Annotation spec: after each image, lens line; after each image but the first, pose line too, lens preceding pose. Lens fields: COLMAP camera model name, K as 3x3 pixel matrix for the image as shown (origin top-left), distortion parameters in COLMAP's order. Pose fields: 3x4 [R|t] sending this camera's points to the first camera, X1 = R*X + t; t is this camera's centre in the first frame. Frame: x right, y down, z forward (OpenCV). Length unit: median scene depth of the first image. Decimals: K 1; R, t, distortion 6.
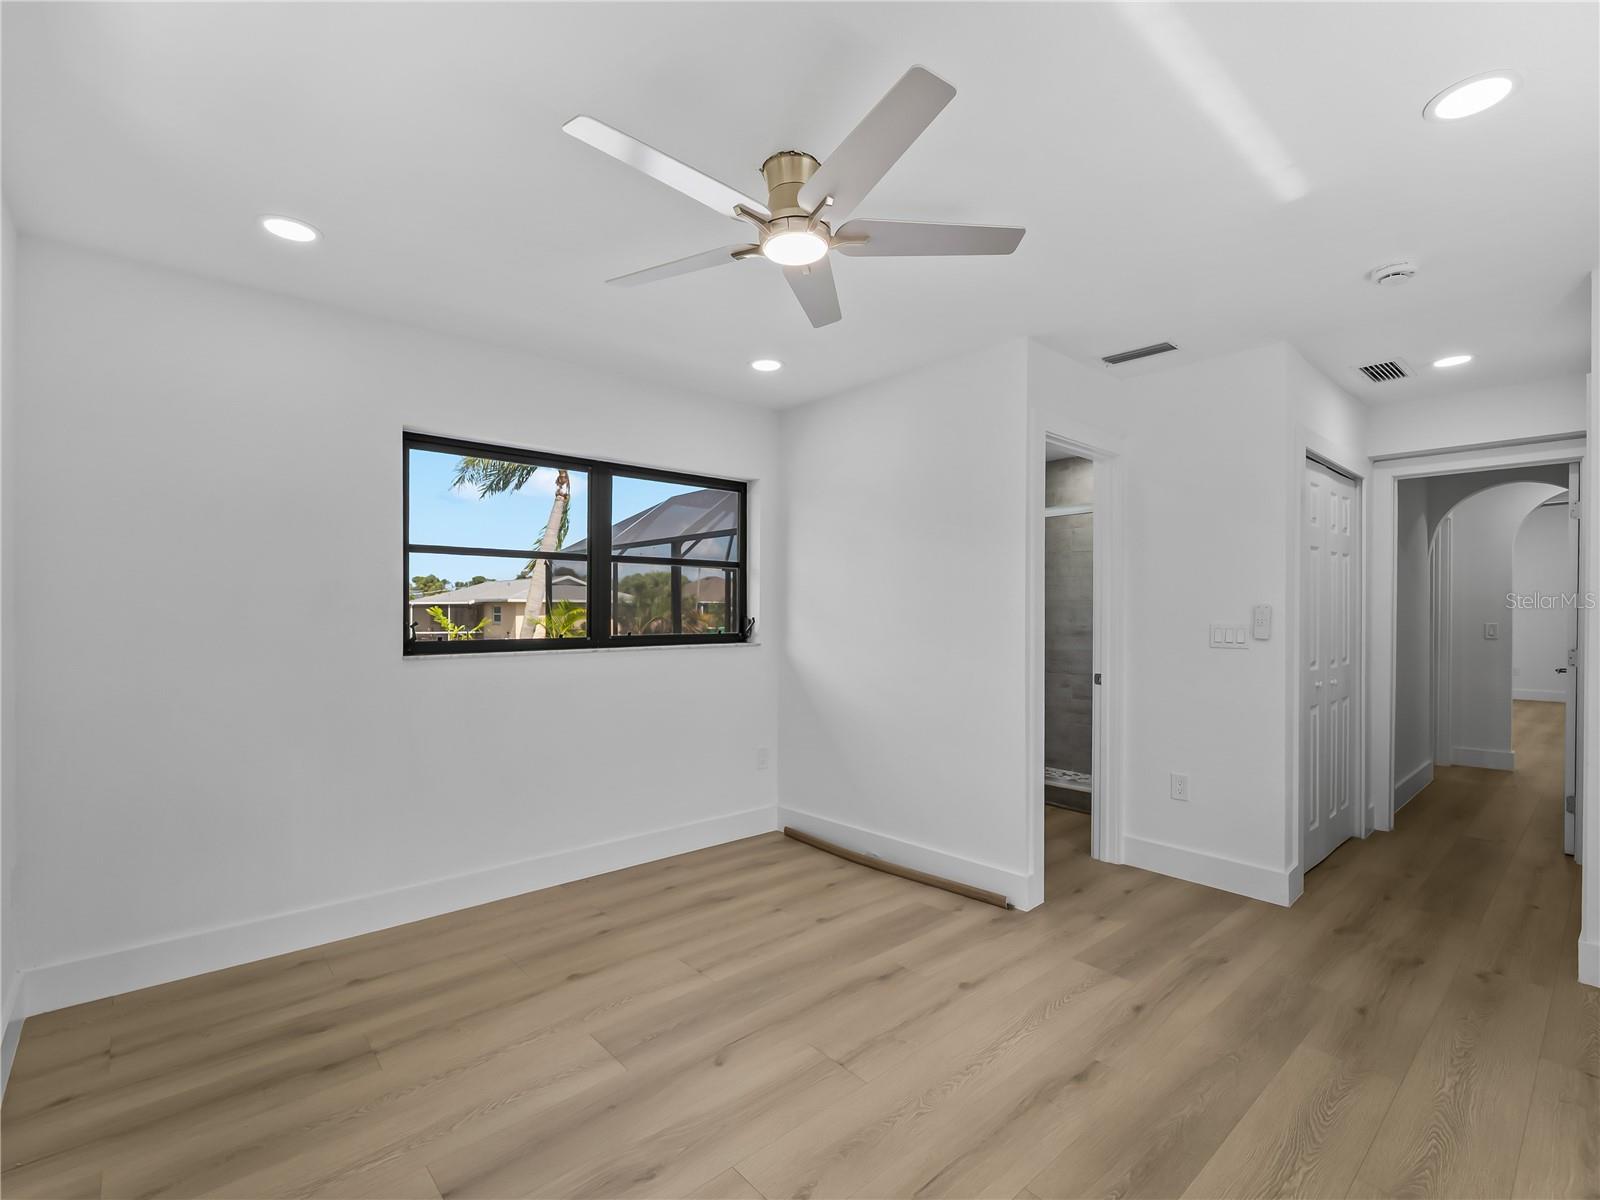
lens RADIAL K [[728.9, 0, 806.3], [0, 728.9, 597.8], [0, 0, 1]] dist [-0.000114, -0.001223]
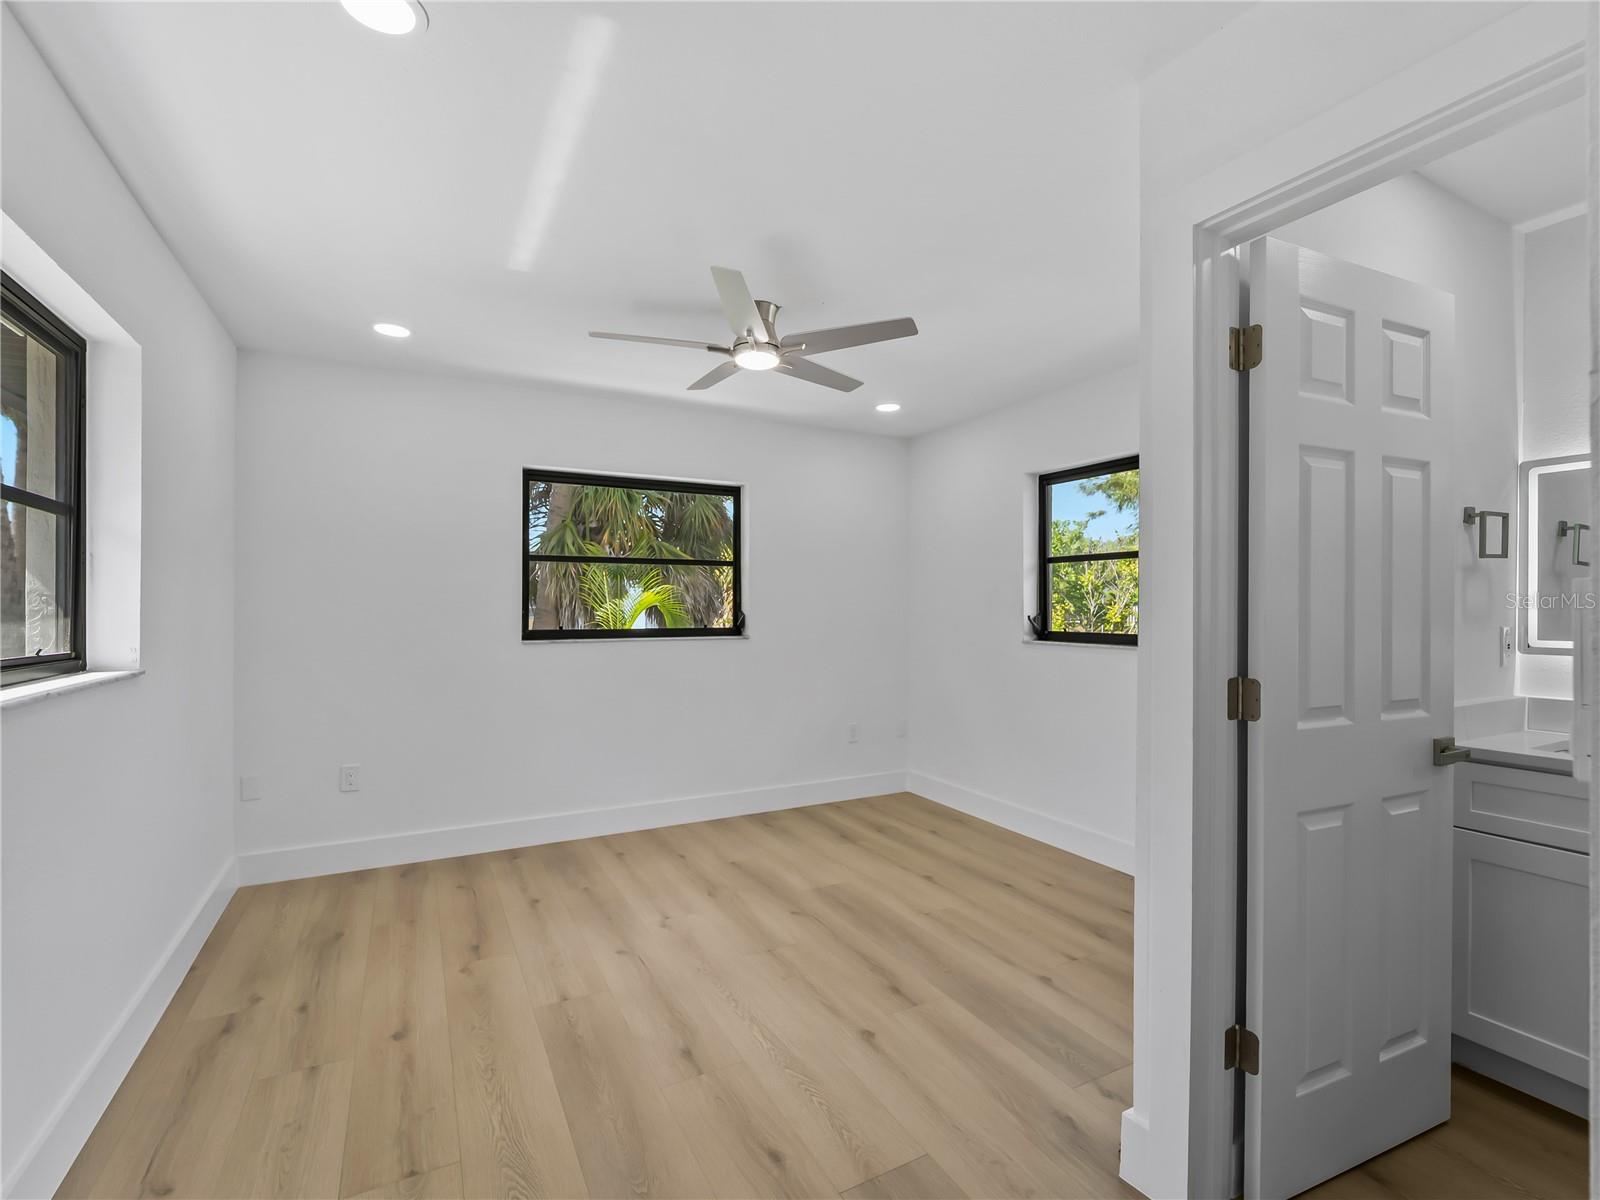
lens RADIAL K [[728.9, 0, 806.3], [0, 728.9, 597.8], [0, 0, 1]] dist [-0.000114, -0.001223]
pose [[-0.223627, -0.014801, -0.974562, 1.156036], [0.011876, 0.999769, -0.017909, 0.027562], [0.974603, -0.015579, -0.223399, 1.199559]]
